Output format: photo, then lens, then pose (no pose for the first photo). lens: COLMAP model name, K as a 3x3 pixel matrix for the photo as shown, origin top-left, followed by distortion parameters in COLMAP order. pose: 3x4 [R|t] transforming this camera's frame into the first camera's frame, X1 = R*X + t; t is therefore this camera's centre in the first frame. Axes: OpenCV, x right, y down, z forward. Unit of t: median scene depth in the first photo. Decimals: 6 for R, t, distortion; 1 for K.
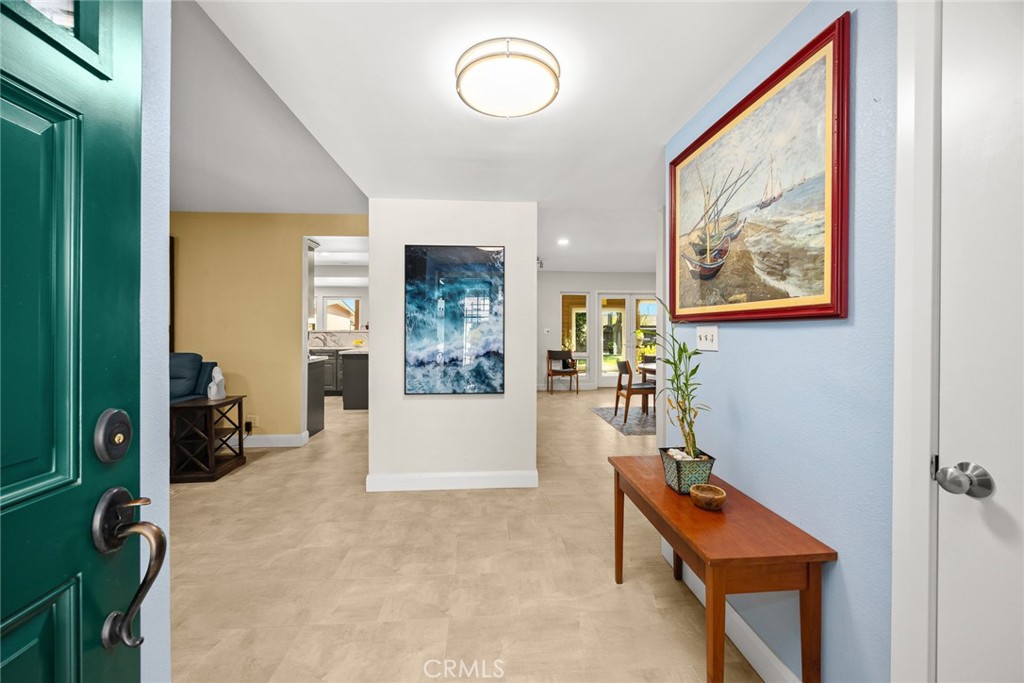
lens RADIAL K [[395.5, 0, 514.0], [0, 395.5, 333.7], [0, 0, 1]] dist [-0.004631, -0.000468]
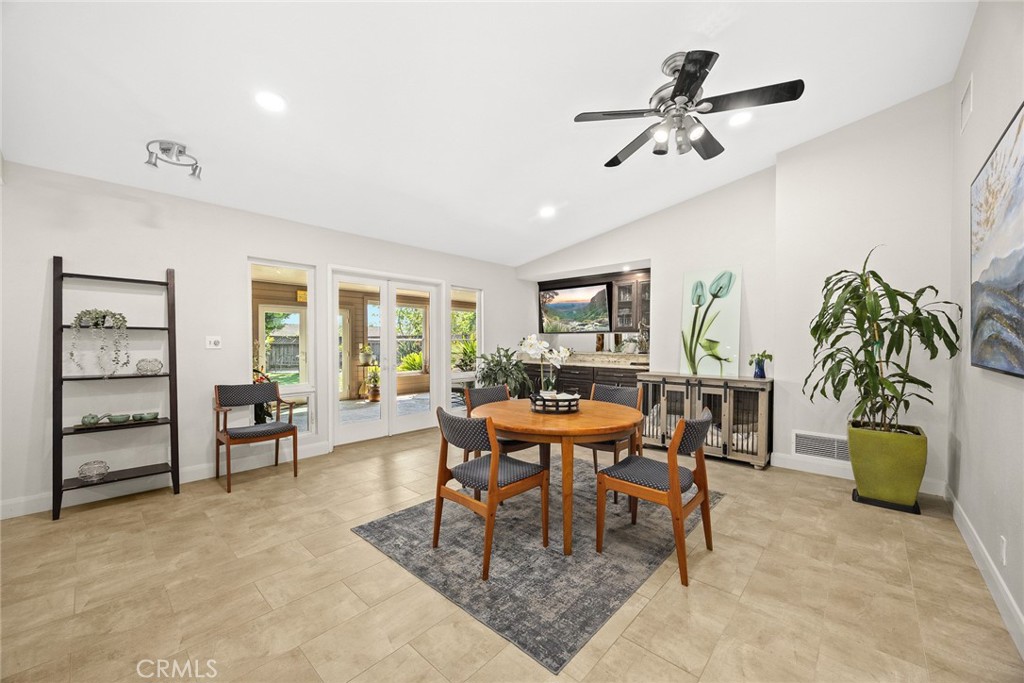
lens RADIAL K [[395.5, 0, 521.3], [0, 395.5, 347.3], [0, 0, 1]] dist [-0.004631, -0.000468]
pose [[0.728555, -0.005299, 0.684967, 0.034102], [0.004852, 0.999985, 0.002575, 0.001115], [-0.684970, 0.001448, 0.728570, 0.462094]]
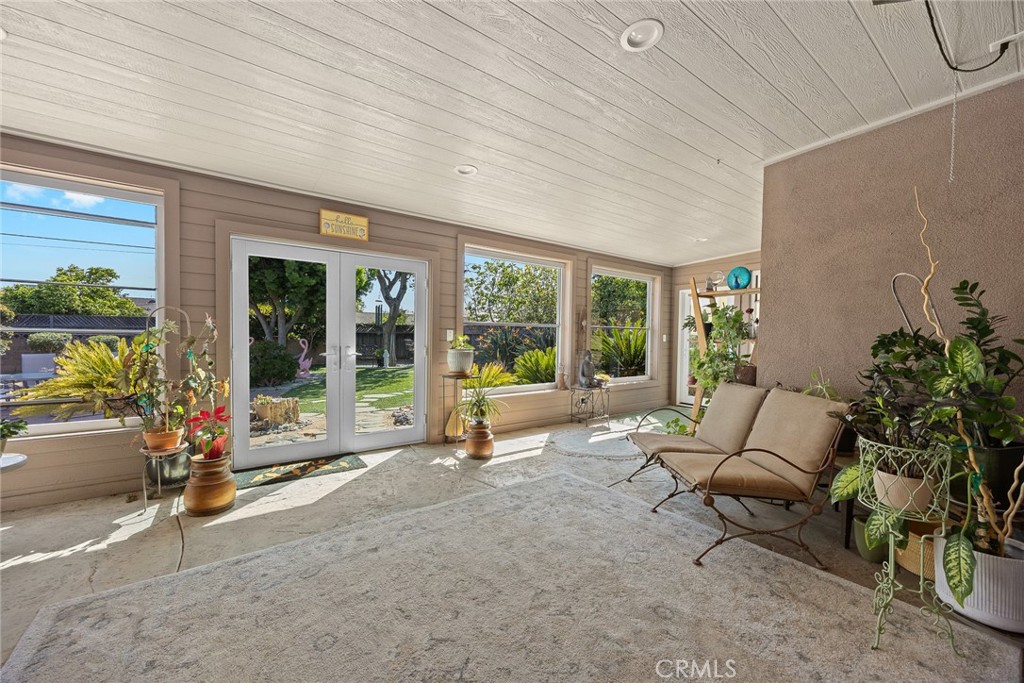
lens RADIAL K [[395.5, 0, 509.2], [0, 395.5, 338.0], [0, 0, 1]] dist [-0.004631, -0.000468]
pose [[0.859164, 0.009656, 0.511609, 0.149235], [-0.009331, 0.999951, -0.003204, 0.002197], [-0.511615, -0.002021, 0.859212, 0.775753]]
